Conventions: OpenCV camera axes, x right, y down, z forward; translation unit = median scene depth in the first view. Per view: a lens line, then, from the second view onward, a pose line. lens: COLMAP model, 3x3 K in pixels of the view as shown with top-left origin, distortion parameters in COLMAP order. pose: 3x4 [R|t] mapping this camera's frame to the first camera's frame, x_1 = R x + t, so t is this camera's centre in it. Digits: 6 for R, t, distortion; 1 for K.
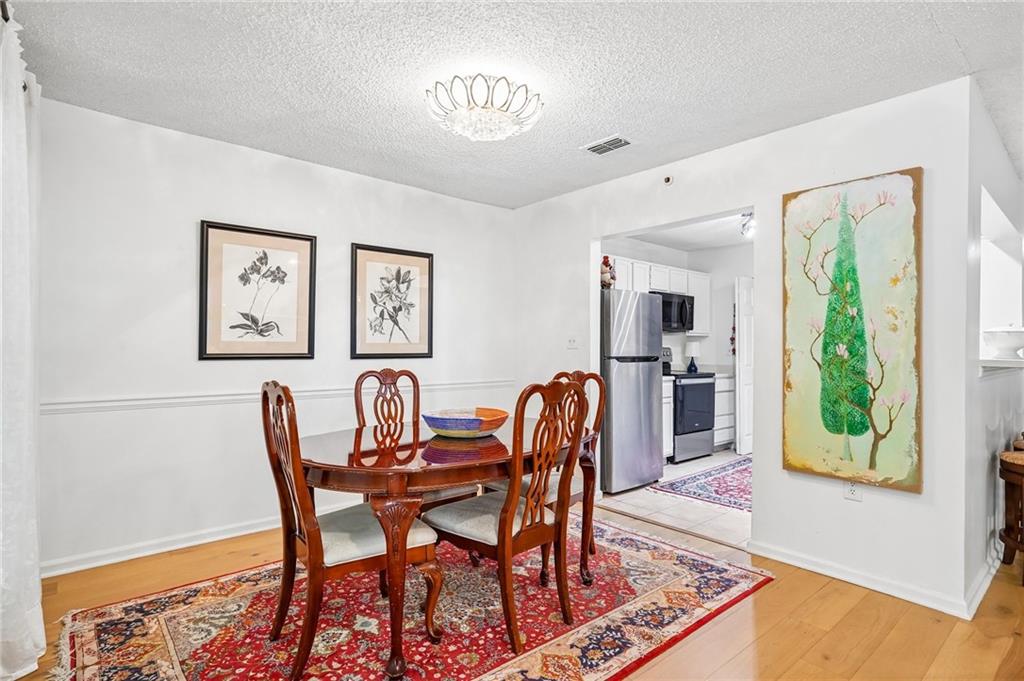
lens RADIAL K [[515.3, 0, 512.0], [0, 515.3, 340.5], [0, 0, 1]] dist [-0.002575, 0.001002]
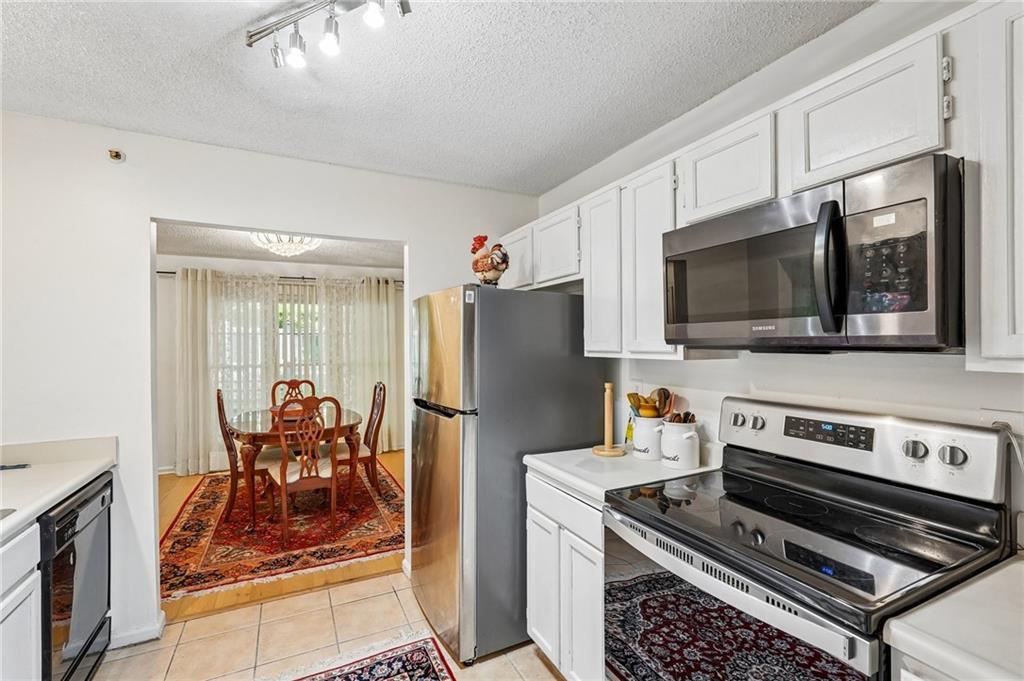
lens RADIAL K [[455.5, 0, 511.9], [0, 455.5, 342.9], [0, 0, 1]] dist [-0.015317, 0.012056]
pose [[-0.243992, -0.006918, -0.969753, 1.043225], [0.018538, 0.999759, -0.011796, -0.041688], [0.969600, -0.020855, -0.243805, 1.737493]]
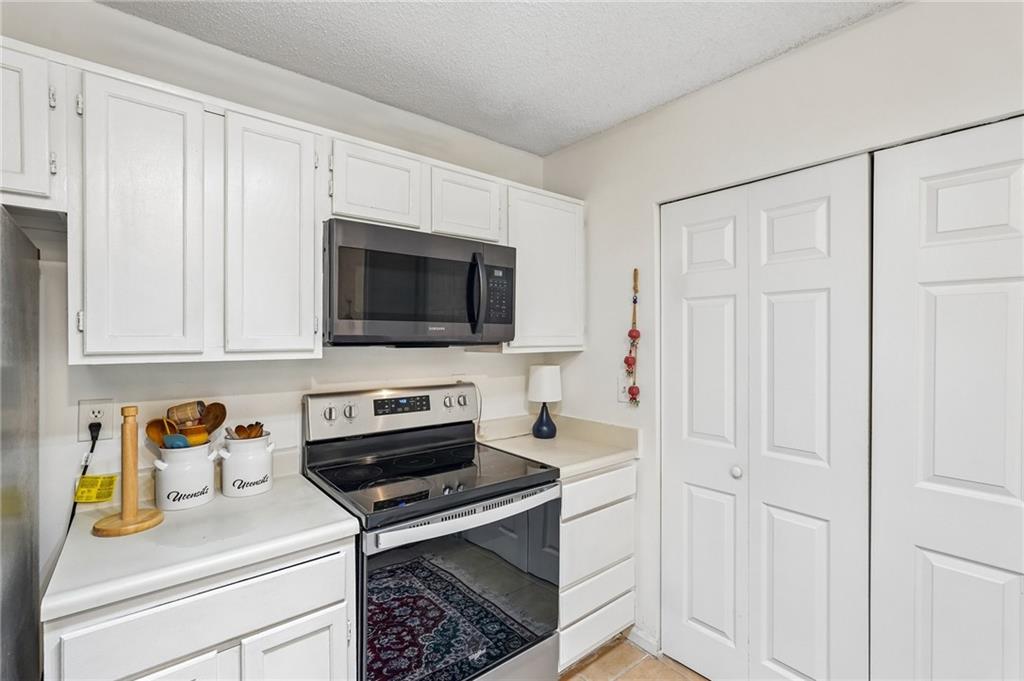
lens RADIAL K [[455.5, 0, 511.9], [0, 455.5, 342.9], [0, 0, 1]] dist [-0.015317, 0.012056]
pose [[0.999905, -0.005176, -0.012739, 0.686231], [0.005468, 0.999720, 0.023012, -0.050787], [0.012616, -0.023079, 0.999654, 1.311864]]
